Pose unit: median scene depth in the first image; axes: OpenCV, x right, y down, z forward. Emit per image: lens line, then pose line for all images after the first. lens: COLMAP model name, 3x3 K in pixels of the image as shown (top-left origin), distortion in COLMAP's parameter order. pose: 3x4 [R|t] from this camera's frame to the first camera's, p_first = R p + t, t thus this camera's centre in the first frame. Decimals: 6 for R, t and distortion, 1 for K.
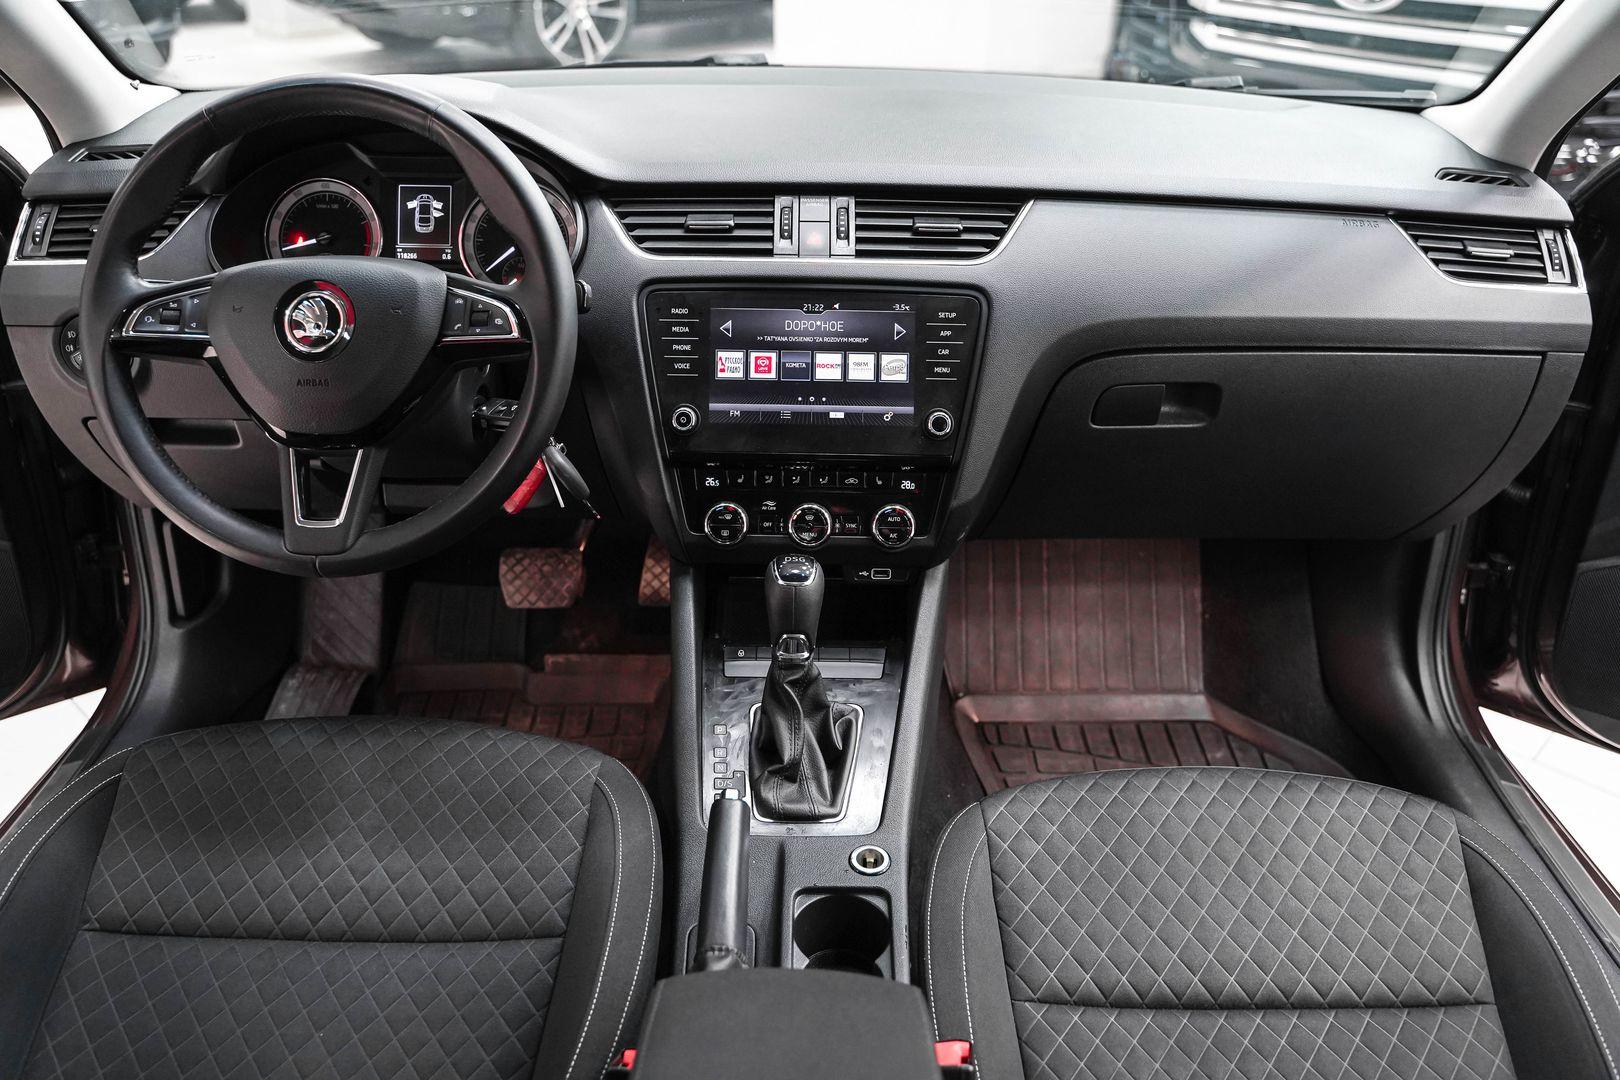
lens RADIAL K [[1314.9, 0, 840.4], [0, 1314.9, 537.7], [0, 0, 1]] dist [-0.132519, 0.163442]
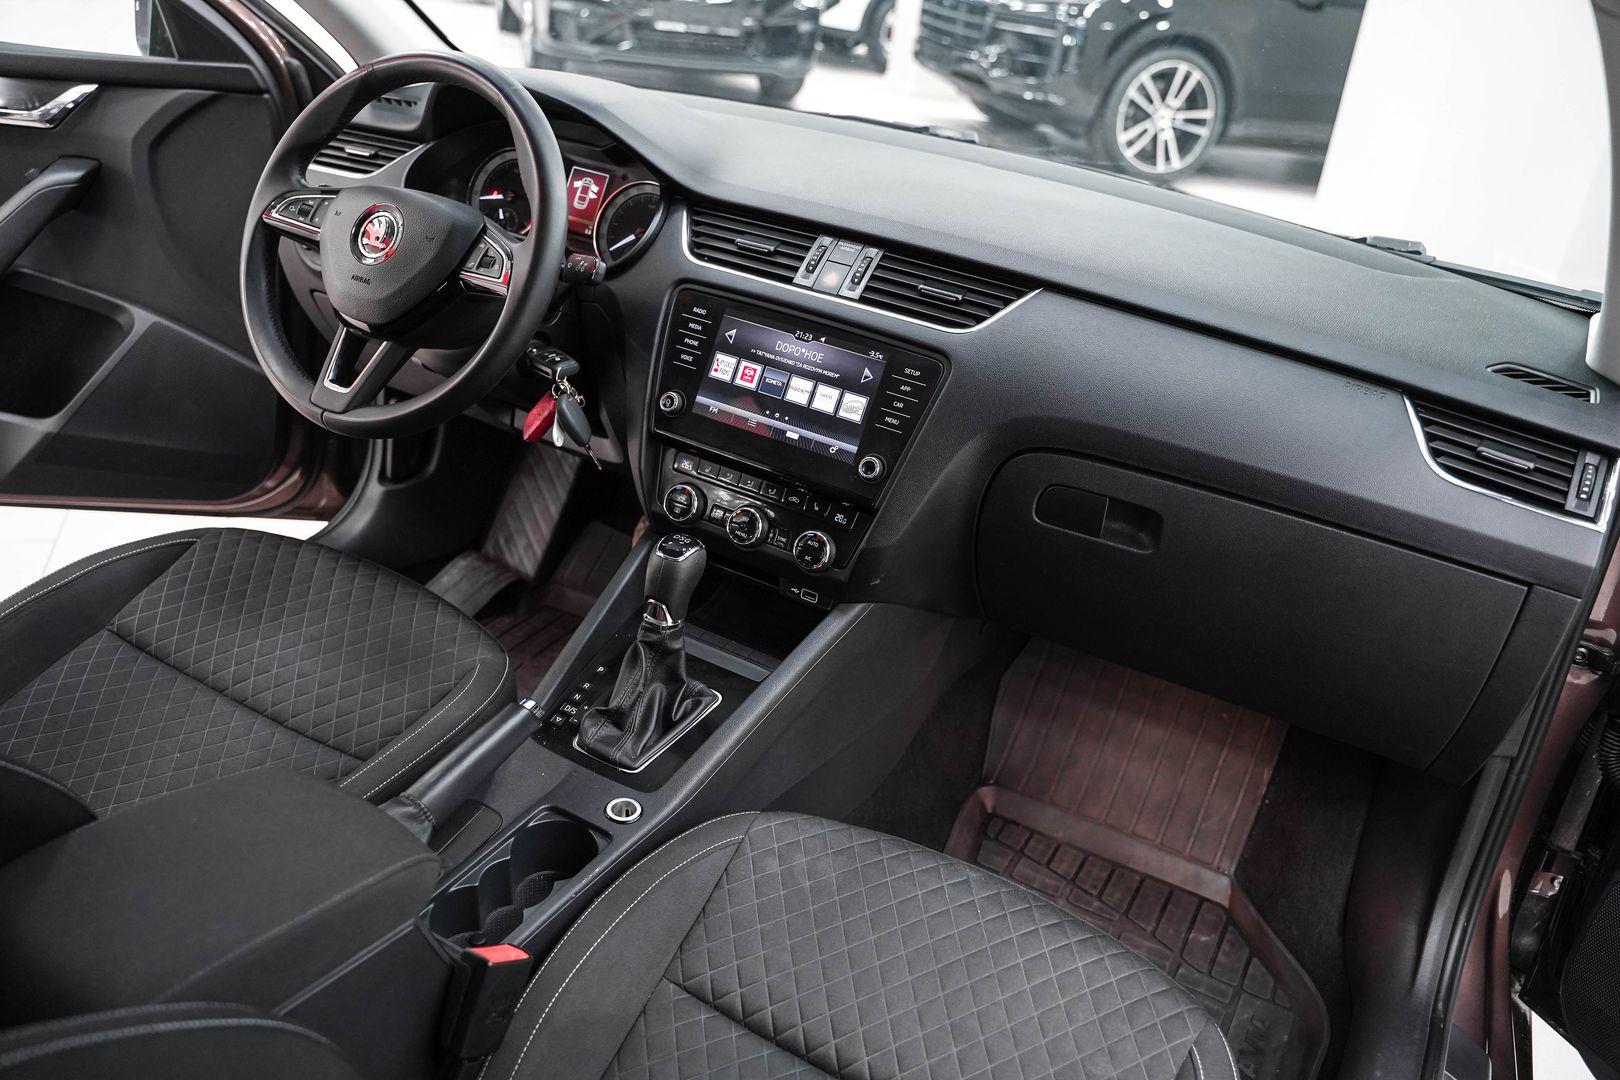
lens RADIAL K [[1314.9, 0, 840.4], [0, 1314.9, 537.7], [0, 0, 1]] dist [-0.132519, 0.163442]
pose [[0.873547, 0.292835, -0.388796, 0.475009], [-0.321963, 0.946696, -0.010351, -0.014643], [0.365040, 0.134220, 0.921266, 0.025922]]
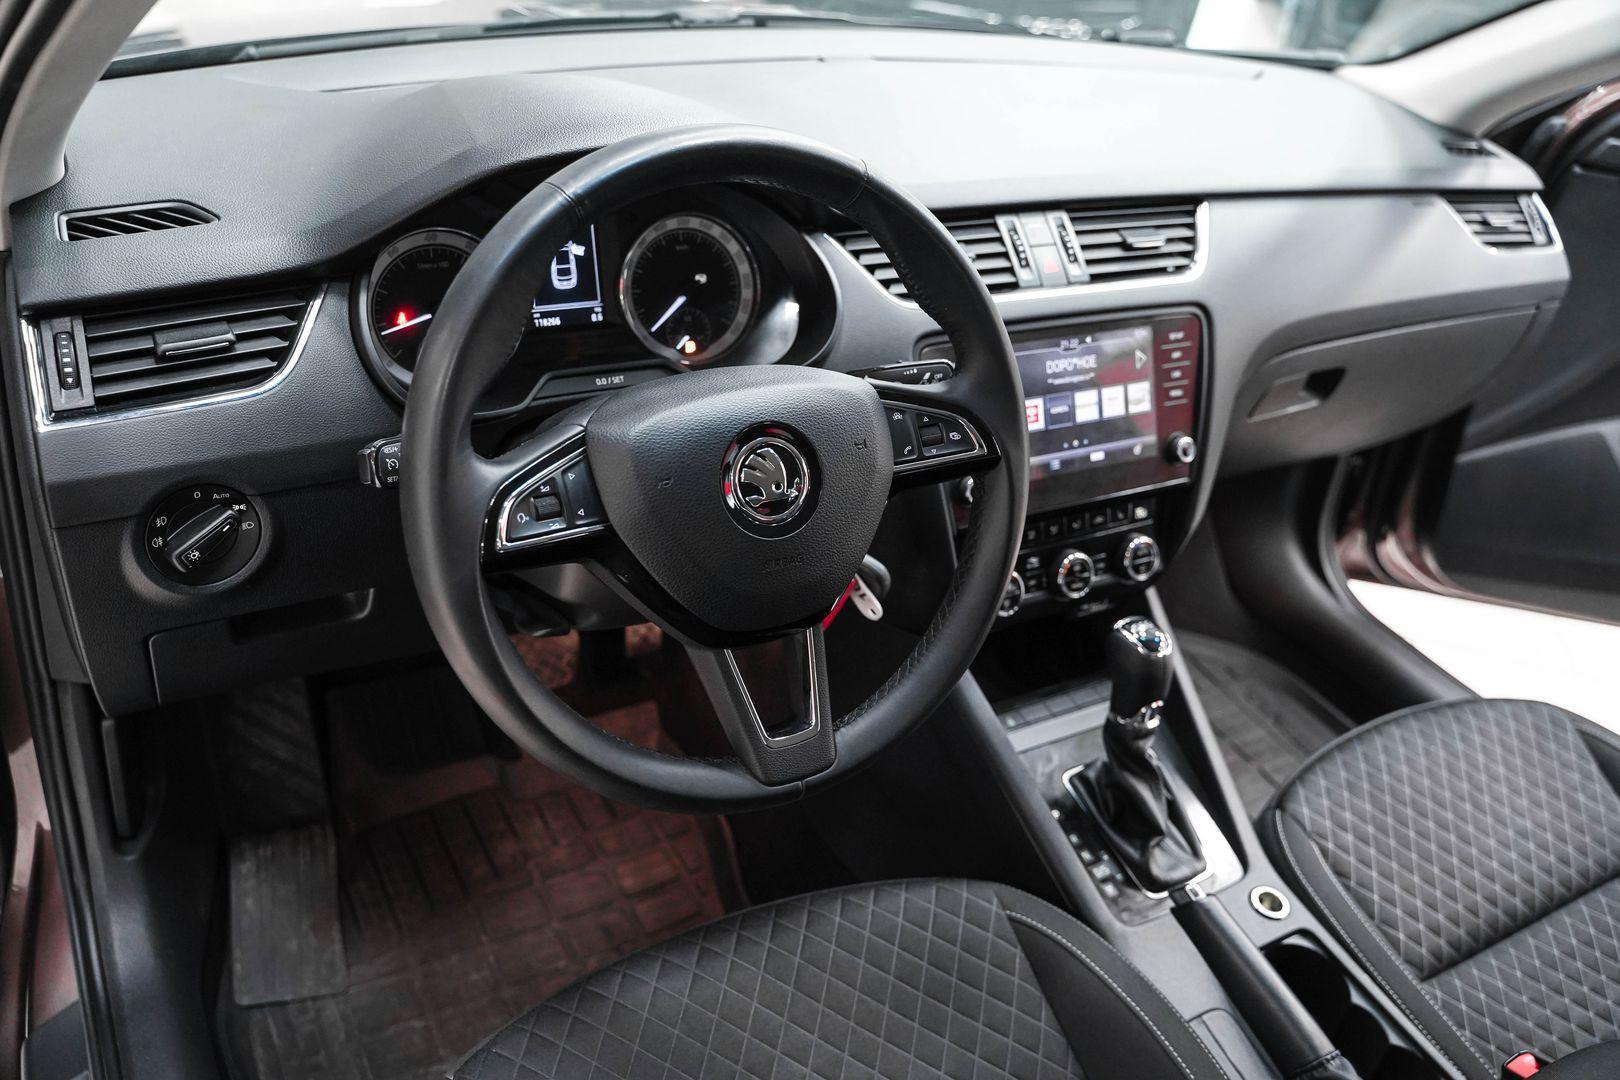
lens RADIAL K [[1294.7, 0, 794.1], [0, 1294.7, 540.1], [0, 0, 1]] dist [-0.115183, 0.091847]
pose [[0.876743, -0.189849, 0.441905, -0.601520], [0.134148, 0.978862, 0.154384, -0.203454], [-0.461873, -0.076074, 0.883677, 0.286154]]
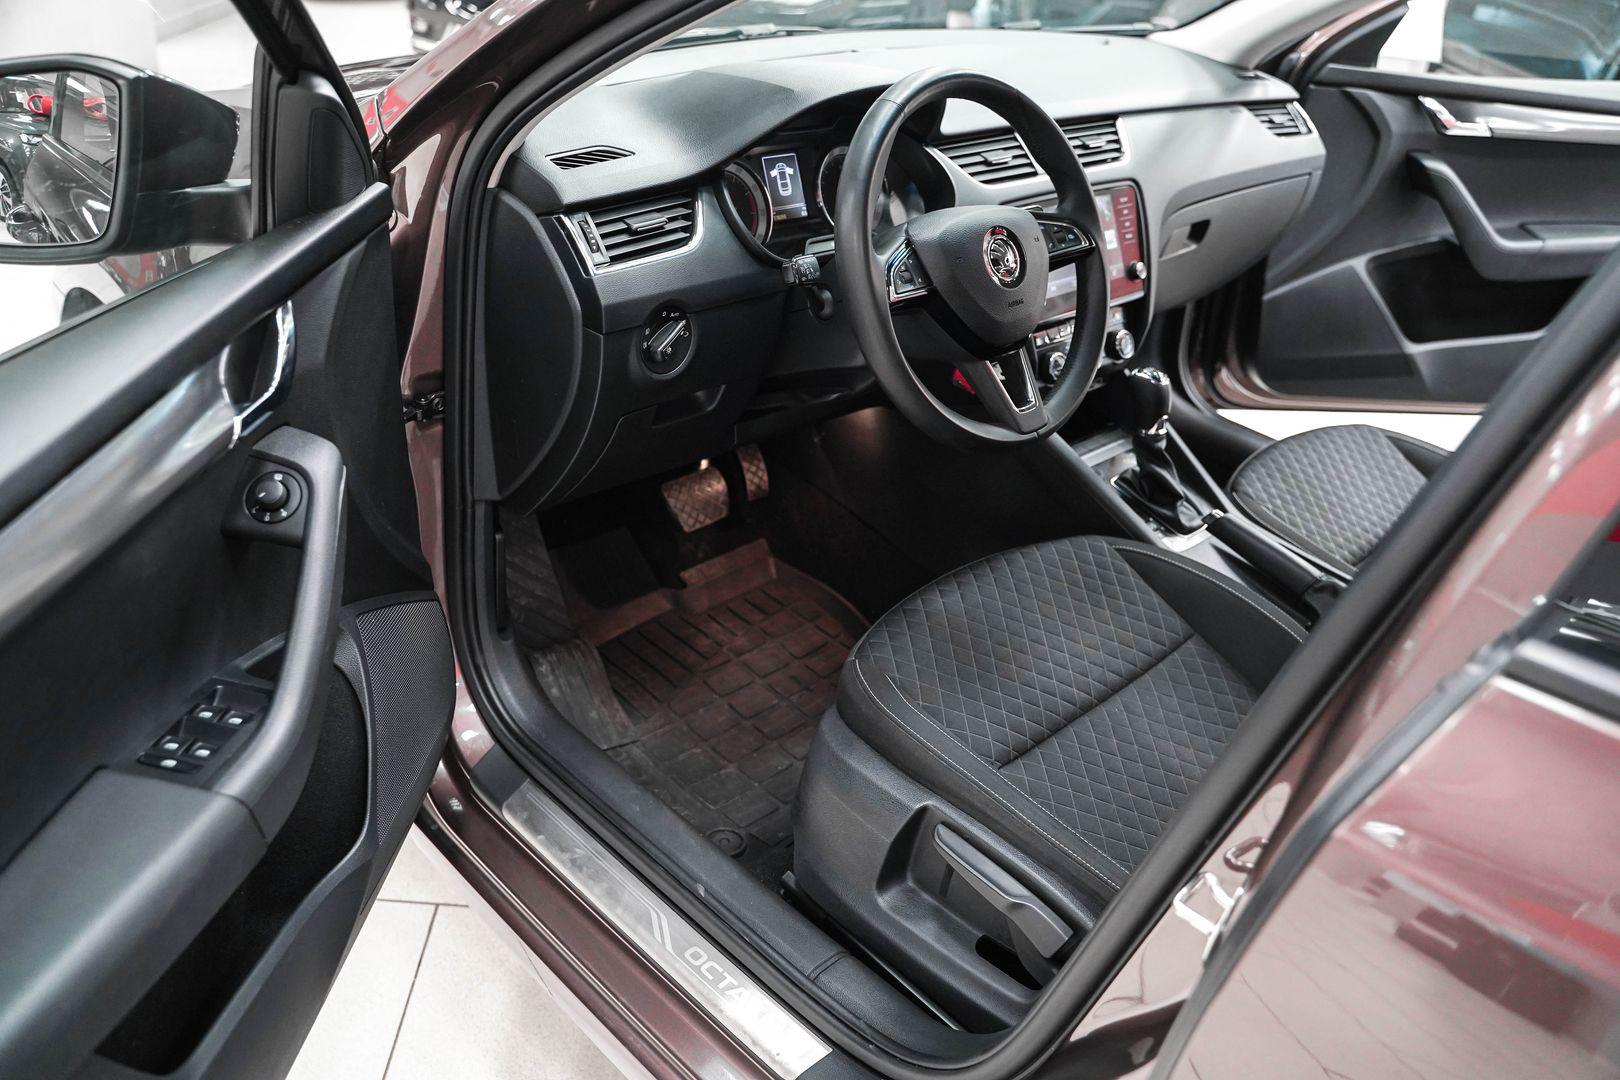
lens RADIAL K [[1294.7, 0, 794.1], [0, 1294.7, 540.1], [0, 0, 1]] dist [-0.115183, 0.091847]
pose [[0.734410, -0.307376, 0.605113, -1.198332], [0.263573, 0.950758, 0.163060, -0.135429], [-0.625436, 0.039739, 0.779263, 0.103870]]
